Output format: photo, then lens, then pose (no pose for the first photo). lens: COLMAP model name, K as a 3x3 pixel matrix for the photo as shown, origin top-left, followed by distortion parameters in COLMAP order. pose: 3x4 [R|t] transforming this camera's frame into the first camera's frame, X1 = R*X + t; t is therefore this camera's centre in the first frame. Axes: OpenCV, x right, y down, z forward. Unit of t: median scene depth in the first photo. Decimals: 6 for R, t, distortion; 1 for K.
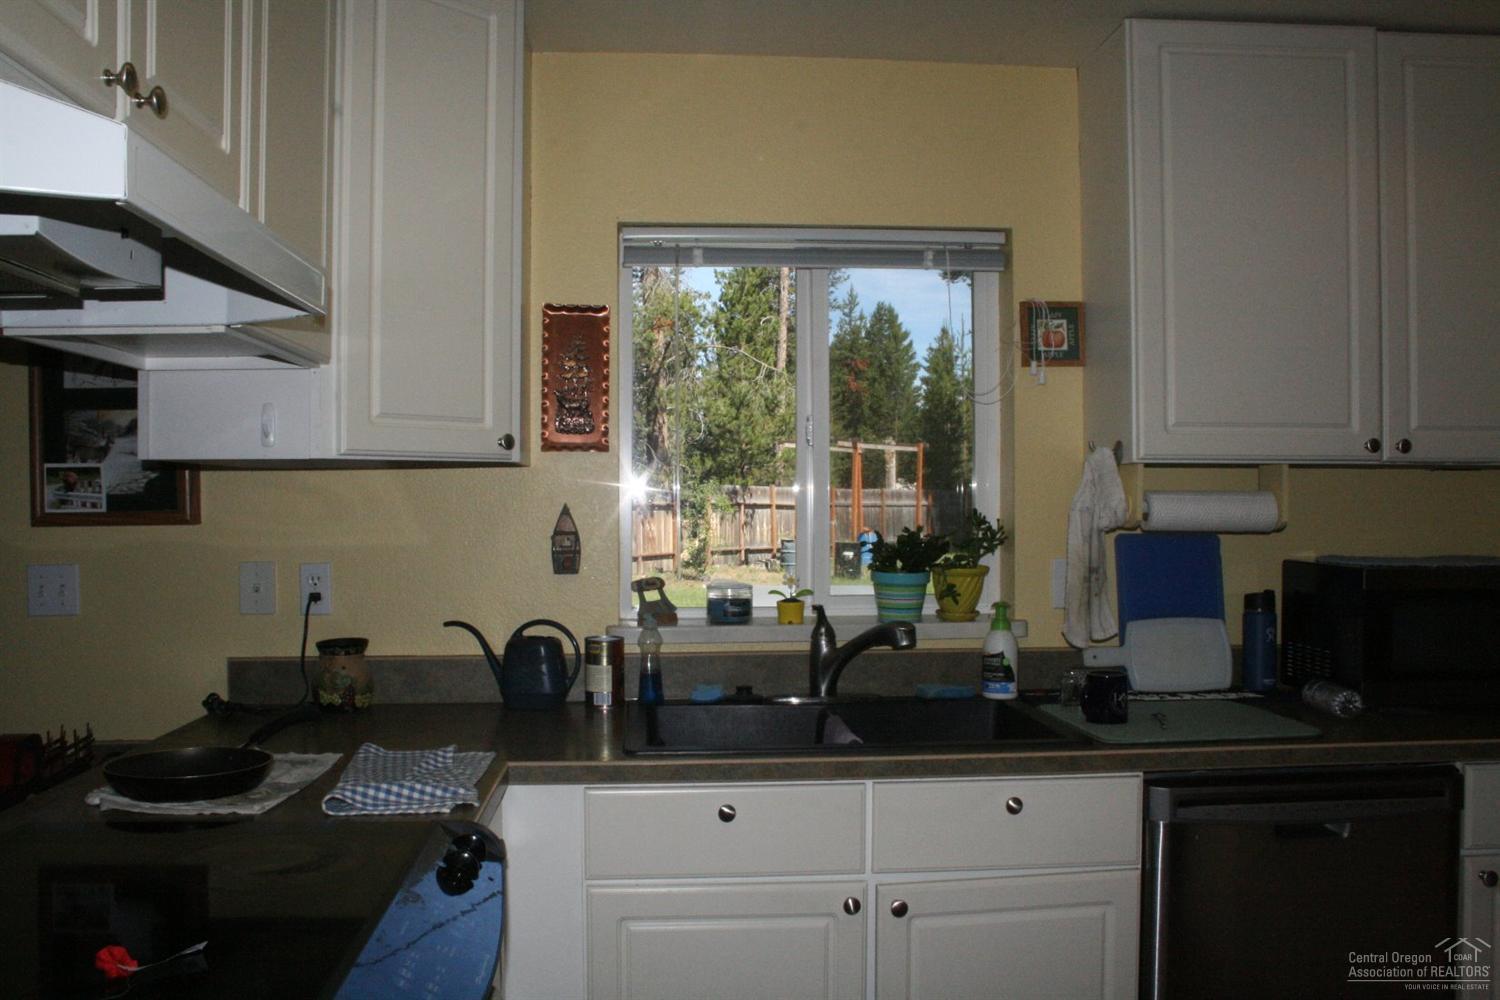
lens RADIAL K [[1236.5, 0, 719.0], [0, 1236.5, 541.7], [0, 0, 1]] dist [-0.142657, 0.115524]
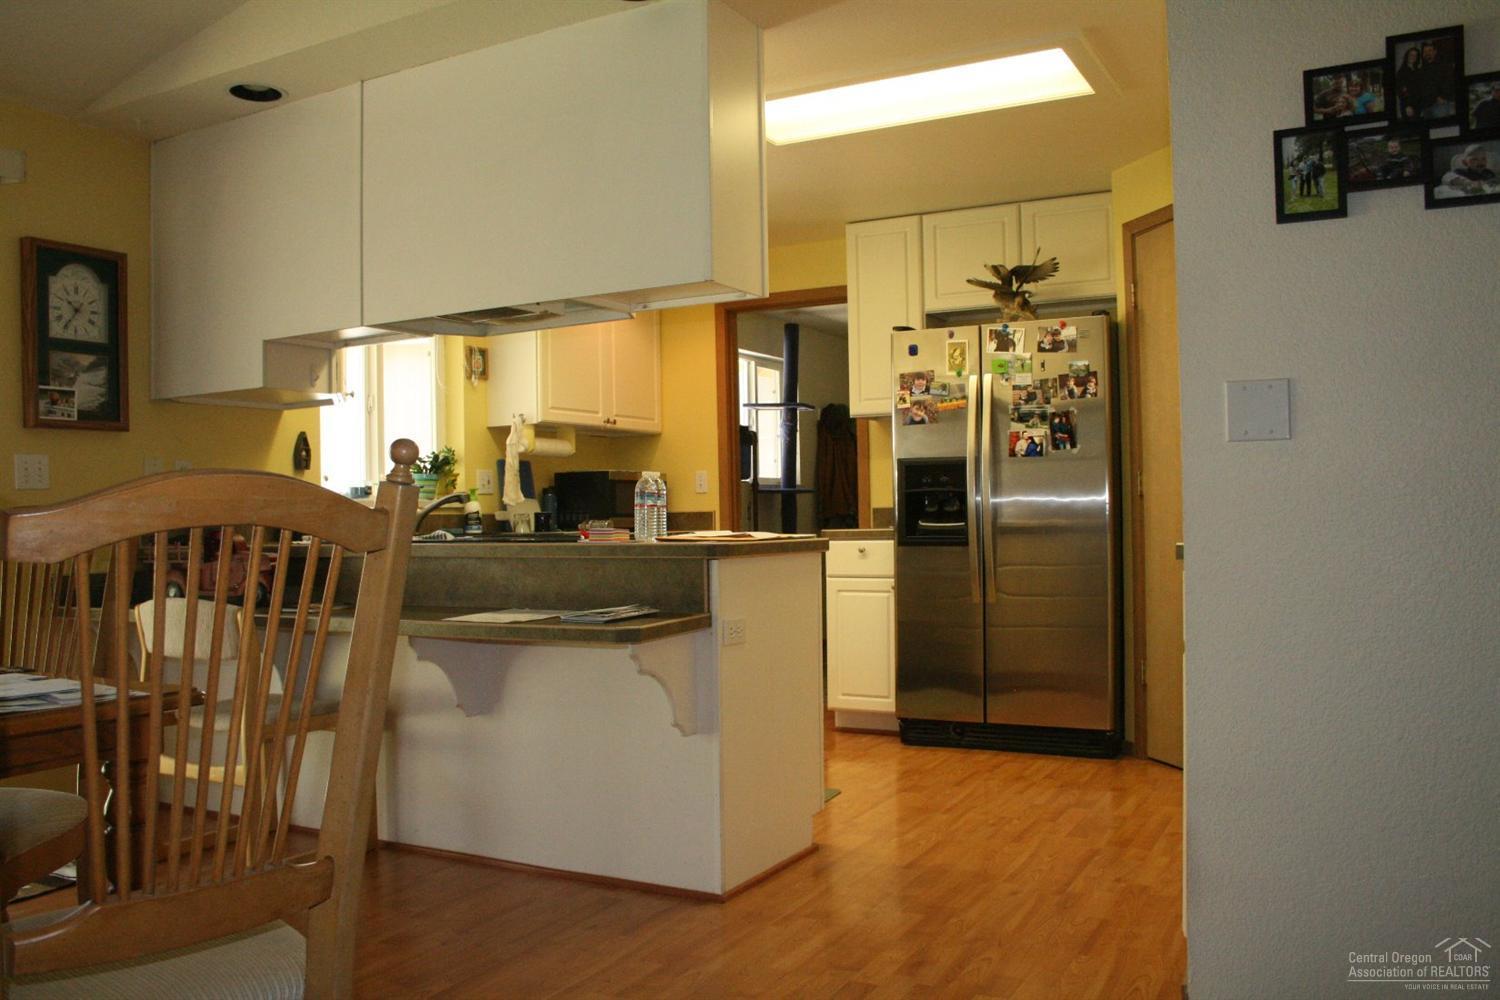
lens RADIAL K [[1236.5, 0, 745.2], [0, 1236.5, 504.1], [0, 0, 1]] dist [-0.142657, 0.115524]
pose [[0.526634, 0.000894, 0.850091, -1.343668], [0.045430, 0.998541, -0.029194, 0.162434], [-0.848877, 0.053995, 0.525825, -0.504585]]
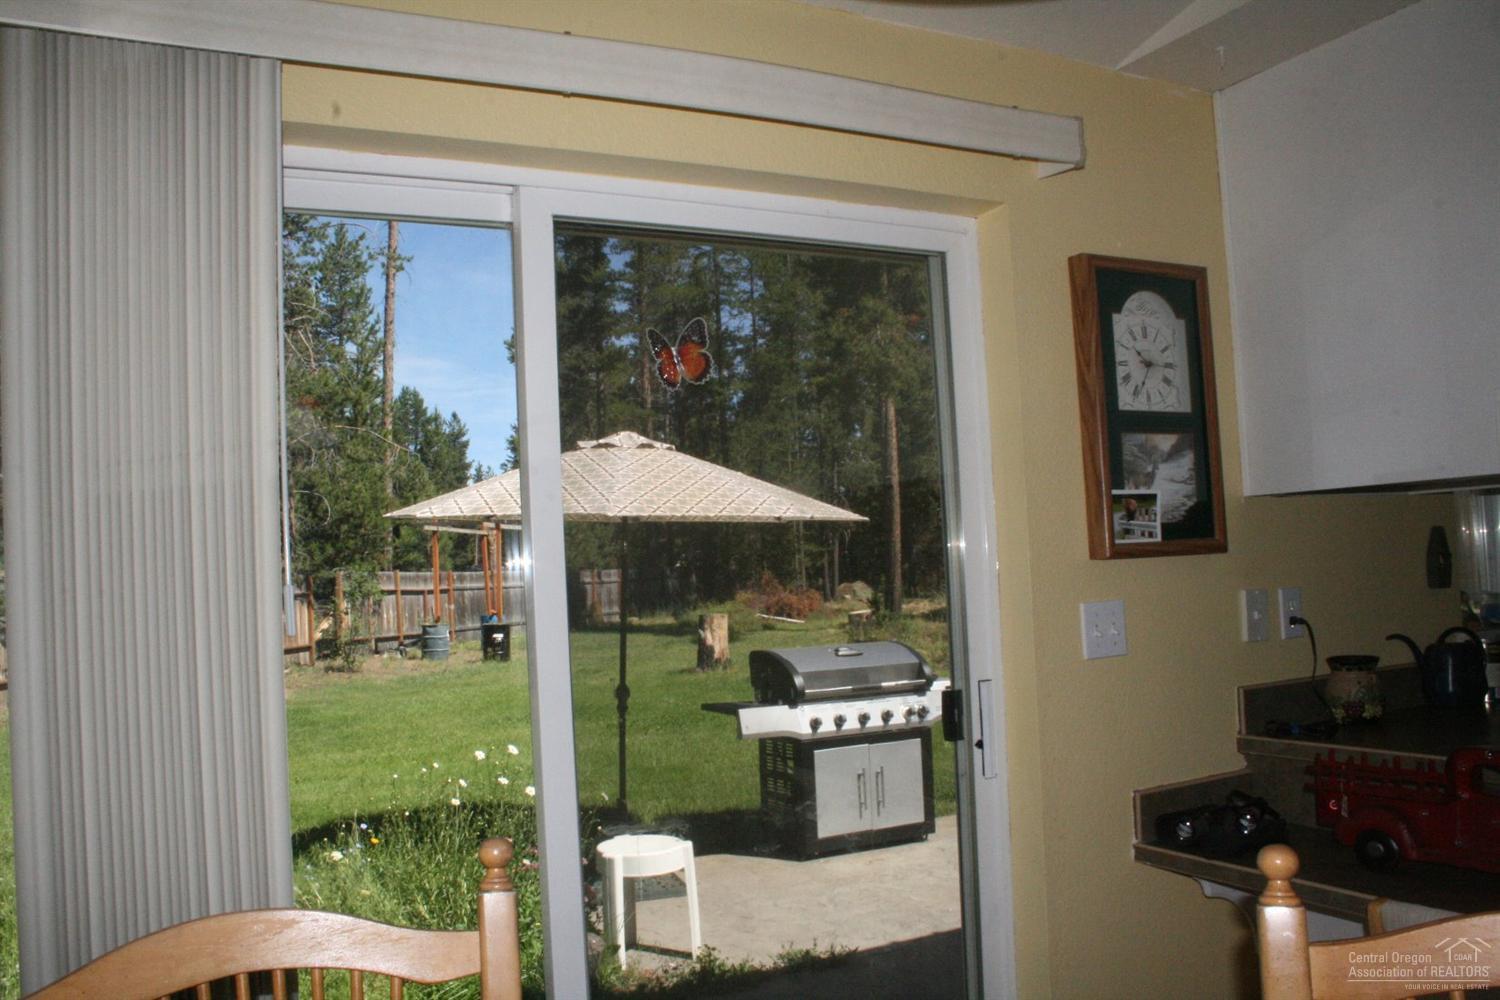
lens RADIAL K [[1236.5, 0, 719.3], [0, 1236.5, 535.5], [0, 0, 1]] dist [-0.142657, 0.115524]
pose [[0.921703, -0.025429, 0.387061, -1.193552], [0.053939, 0.996557, -0.062973, 0.012009], [-0.384127, 0.078920, 0.919901, 0.253462]]
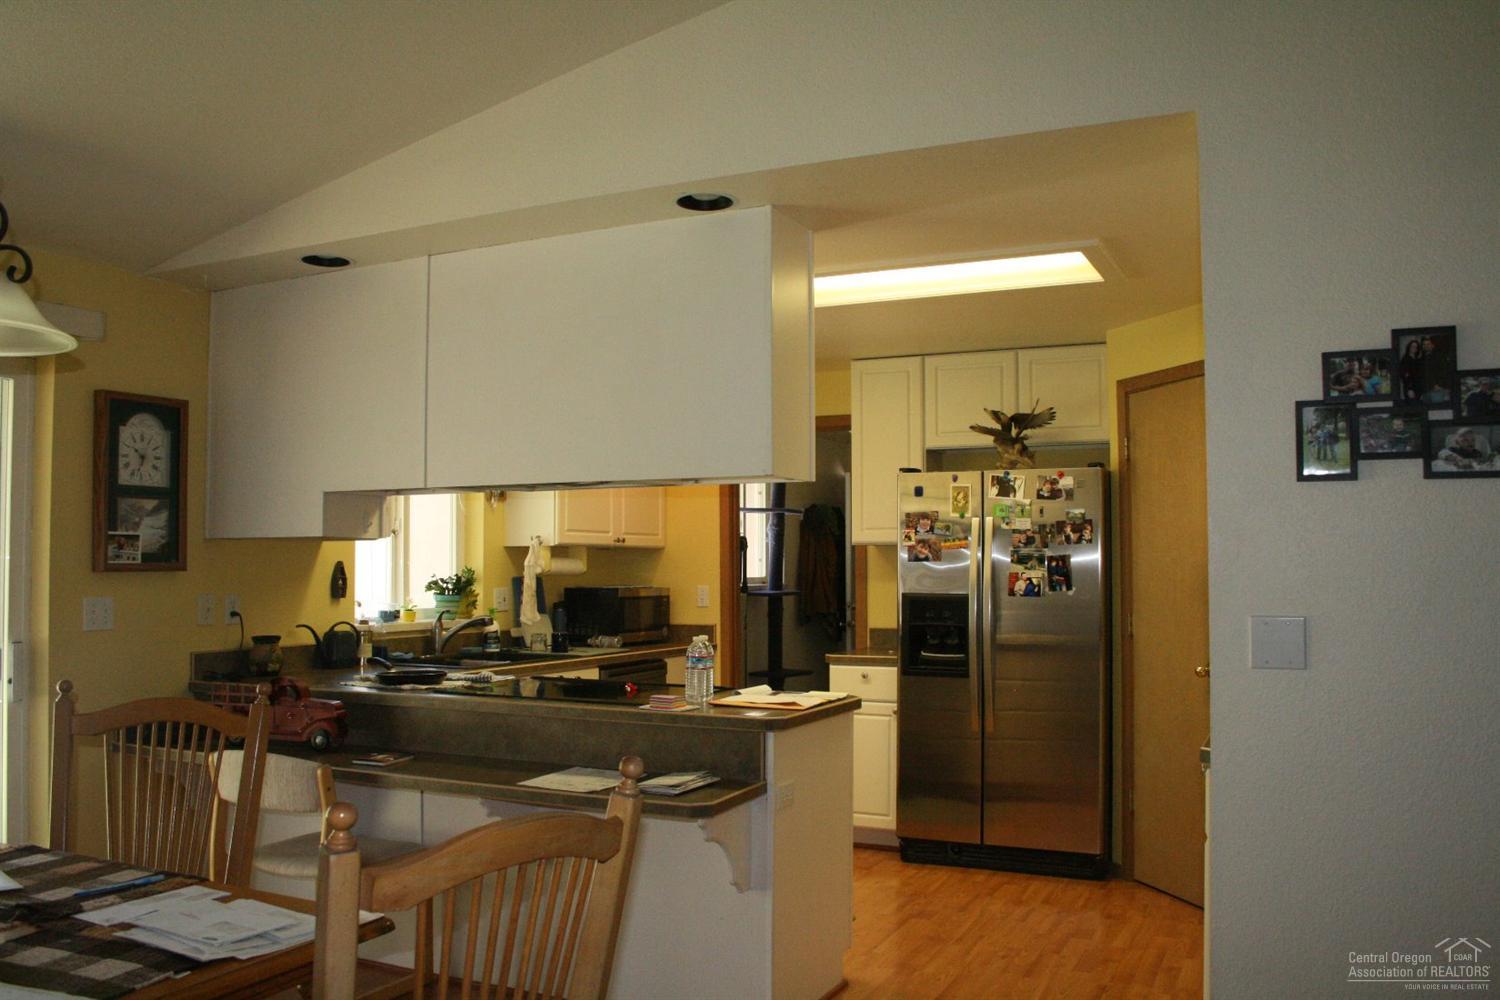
lens RADIAL K [[1236.5, 0, 750.2], [0, 1236.5, 507.6], [0, 0, 1]] dist [-0.142657, 0.115524]
pose [[0.485859, 0.045420, 0.872856, -1.499895], [0.029195, 0.997248, -0.068144, 0.033347], [-0.873550, 0.058592, 0.483196, -0.472909]]
